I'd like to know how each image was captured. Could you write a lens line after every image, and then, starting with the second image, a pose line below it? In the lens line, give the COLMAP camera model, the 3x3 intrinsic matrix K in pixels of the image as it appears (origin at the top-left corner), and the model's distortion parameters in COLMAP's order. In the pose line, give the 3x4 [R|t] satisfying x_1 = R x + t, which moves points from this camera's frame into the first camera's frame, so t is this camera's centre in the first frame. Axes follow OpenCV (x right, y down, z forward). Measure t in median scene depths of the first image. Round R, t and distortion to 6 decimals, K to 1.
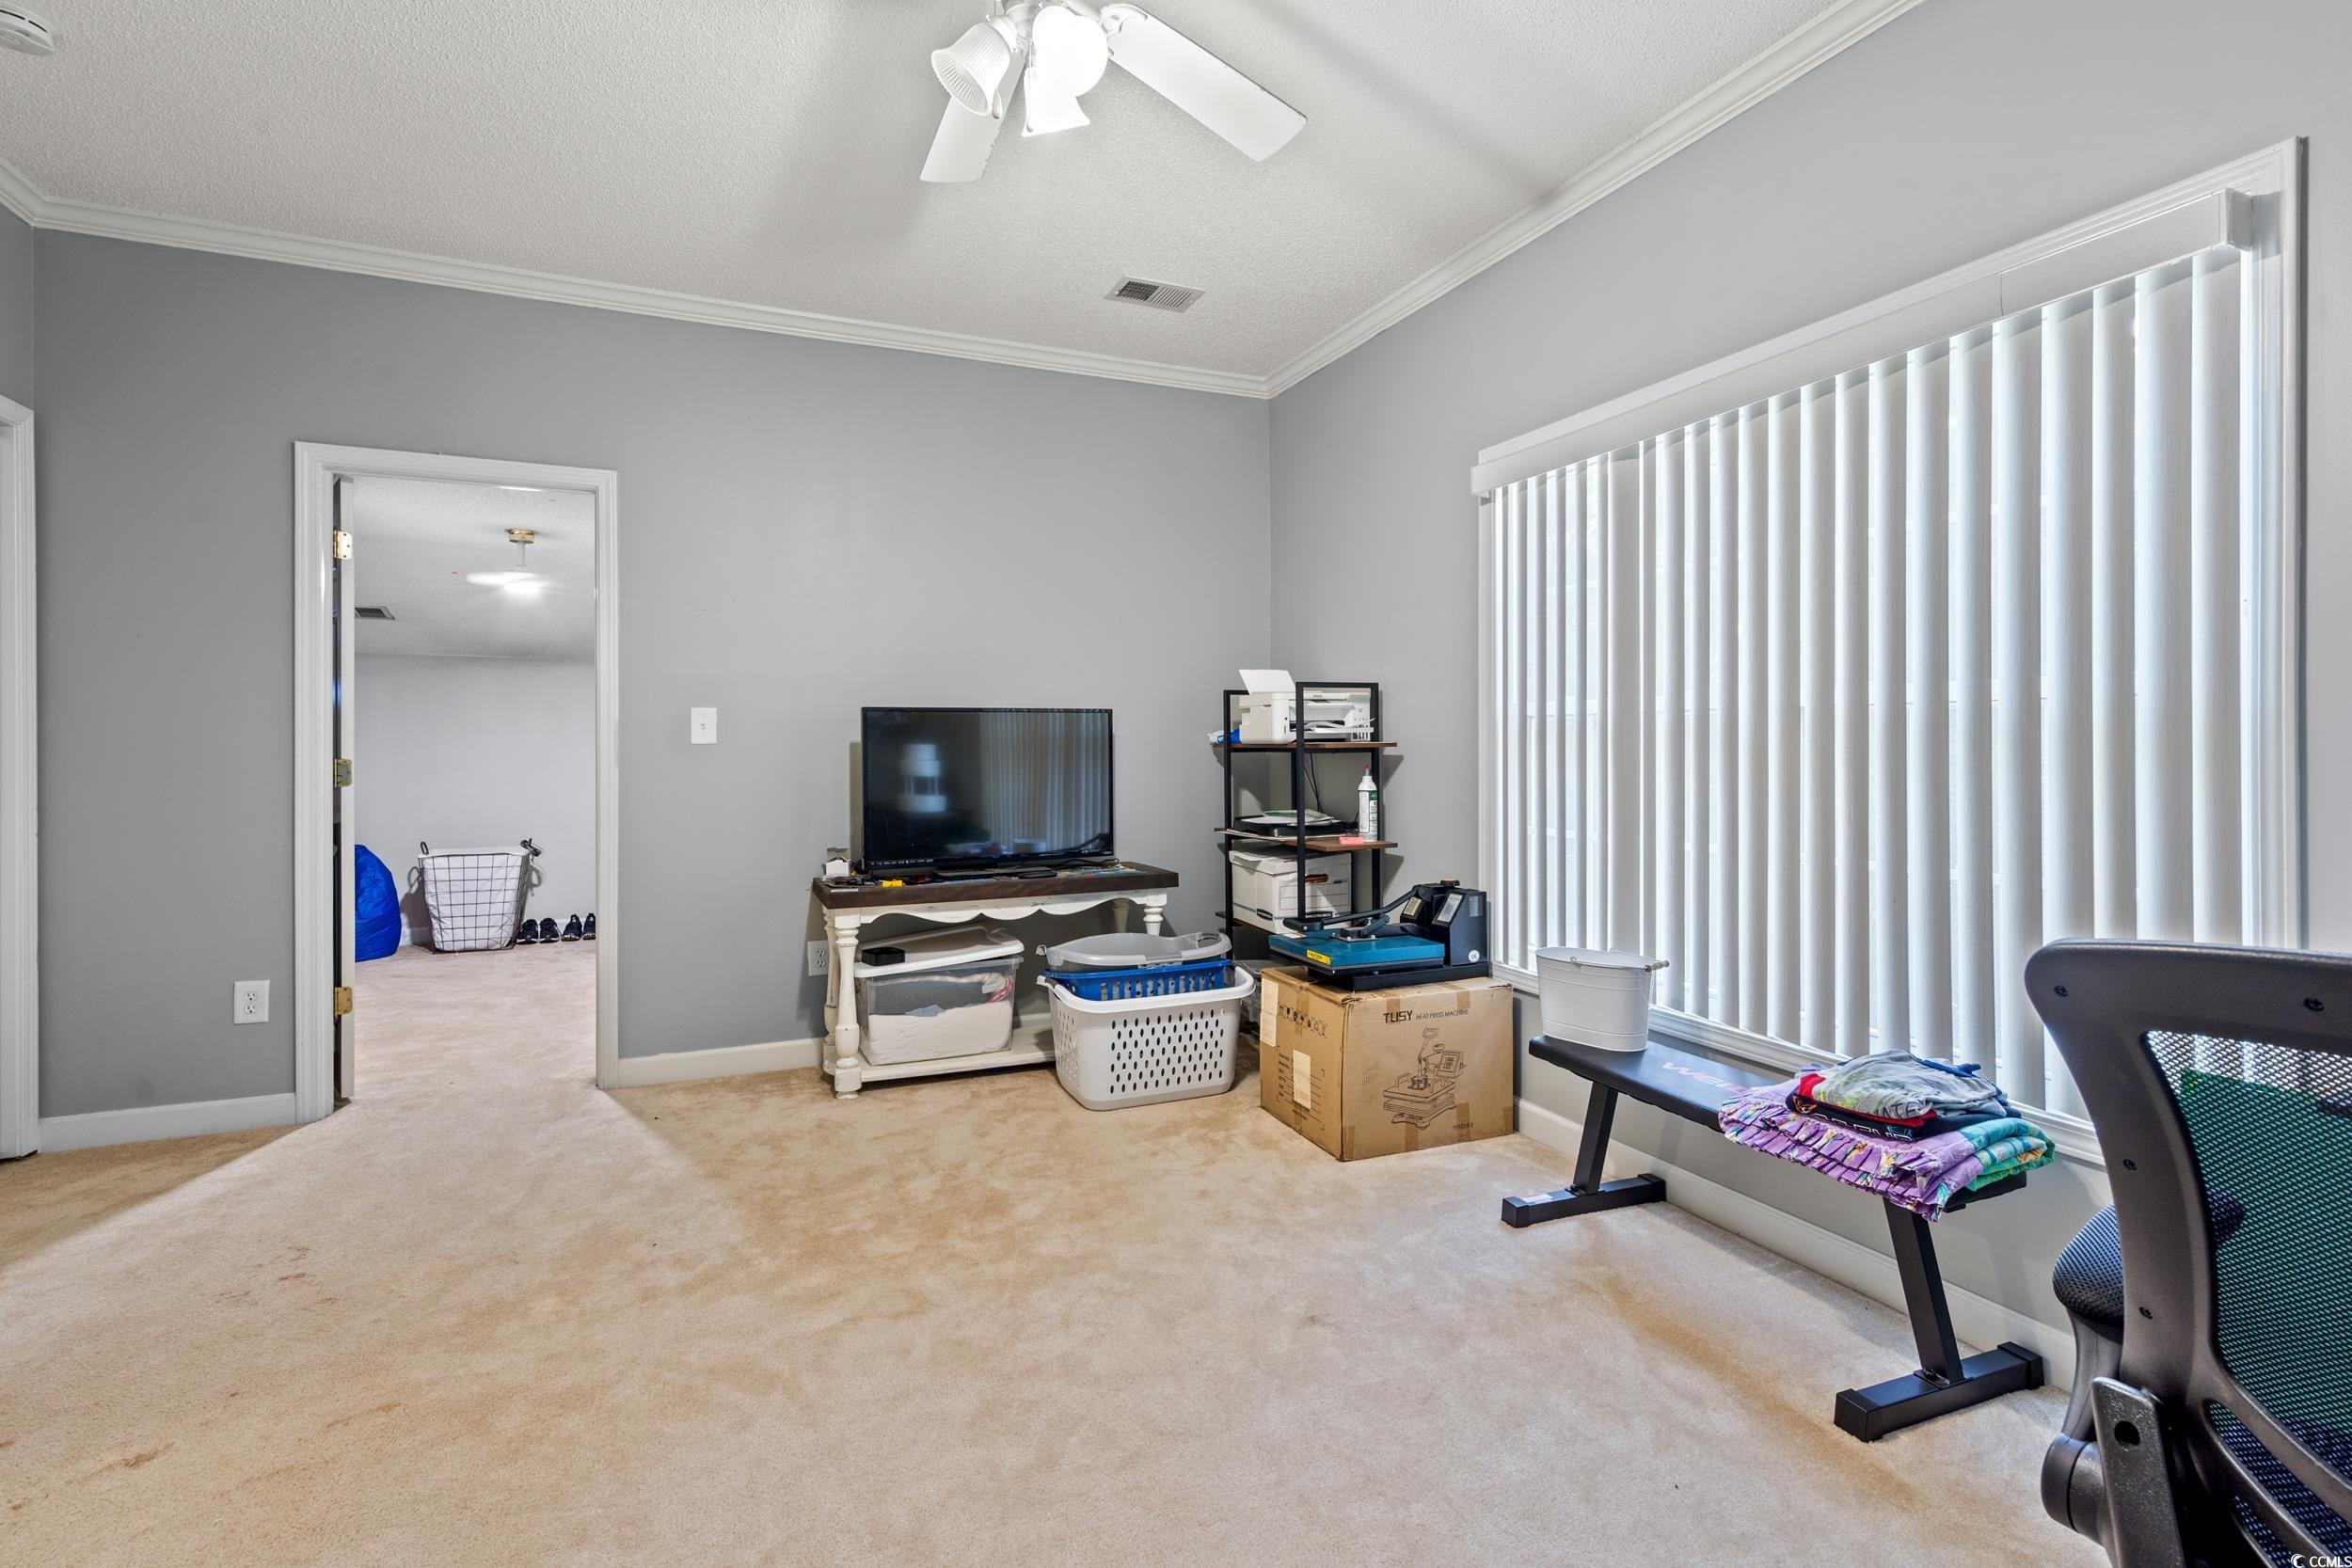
lens RADIAL K [[1082.2, 0, 1162.7], [0, 1082.2, 740.3], [0, 0, 1]] dist [-0.005718, 0.004167]
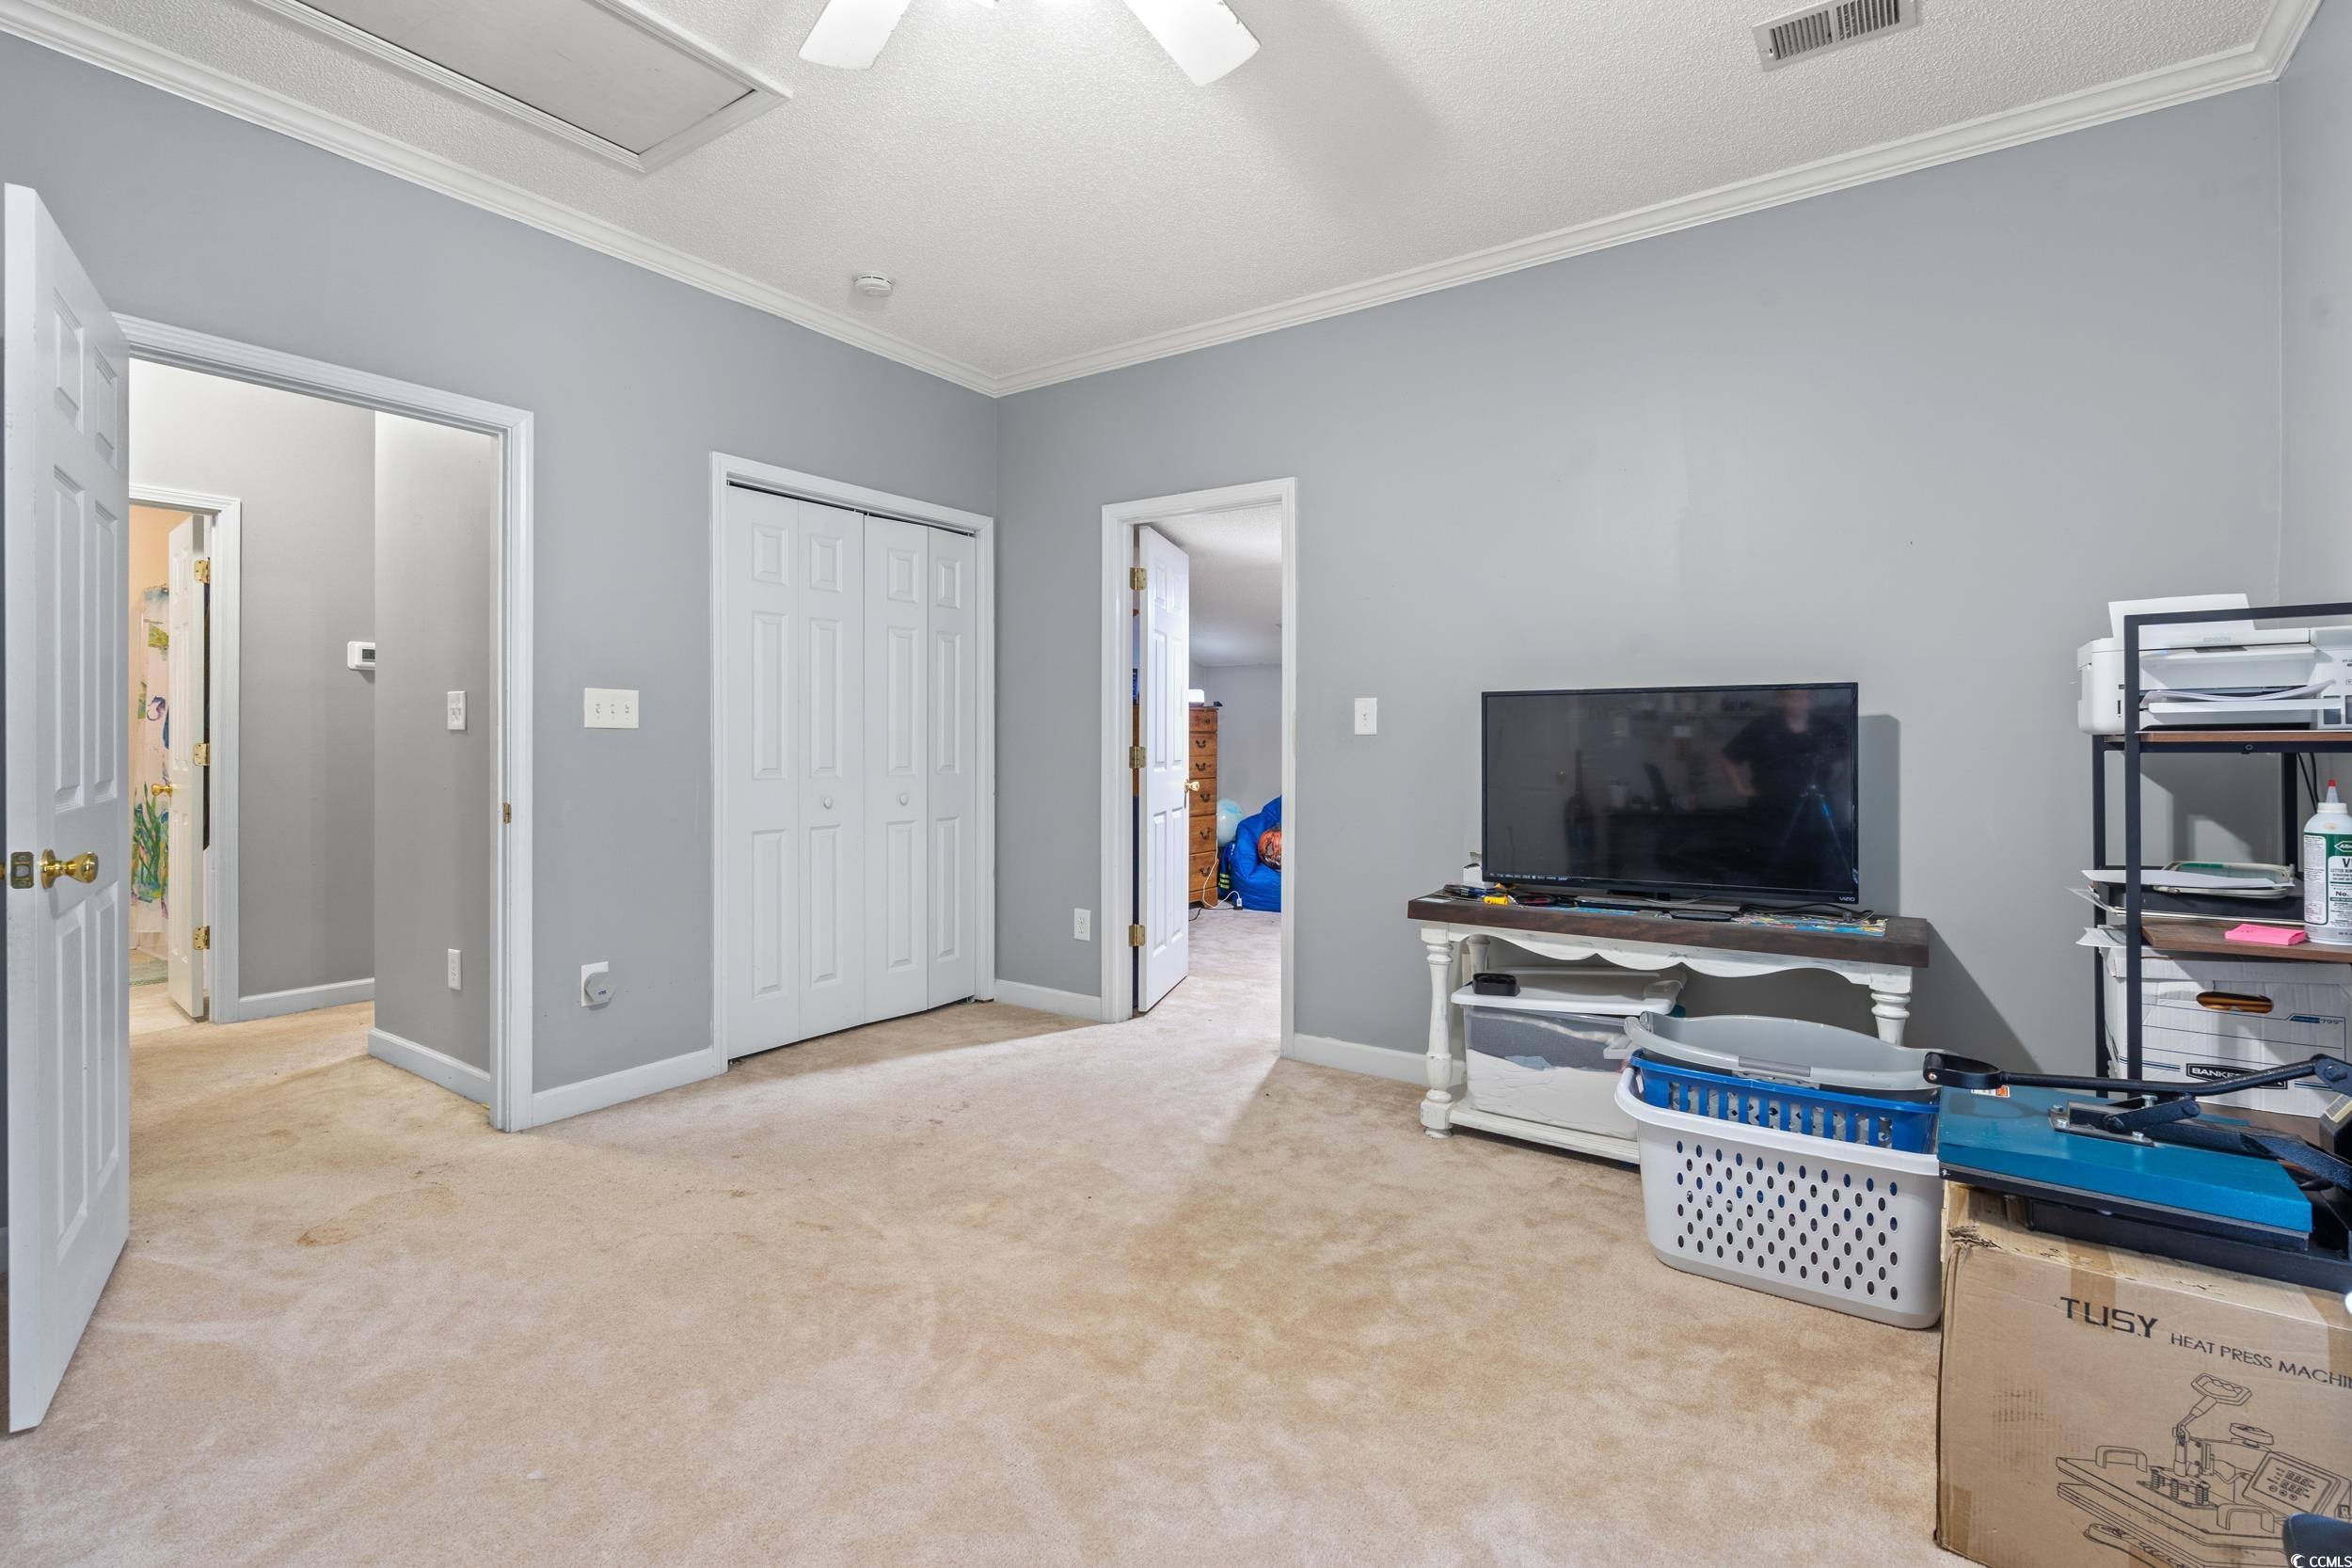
lens RADIAL K [[1082.2, 0, 1172.9], [0, 1082.2, 735.5], [0, 0, 1]] dist [-0.005718, 0.004167]
pose [[0.525004, 0.000399, -0.851100, 0.364879], [0.001632, 0.999998, 0.001476, 0.002585], [0.851098, -0.002164, 0.525002, 0.372623]]
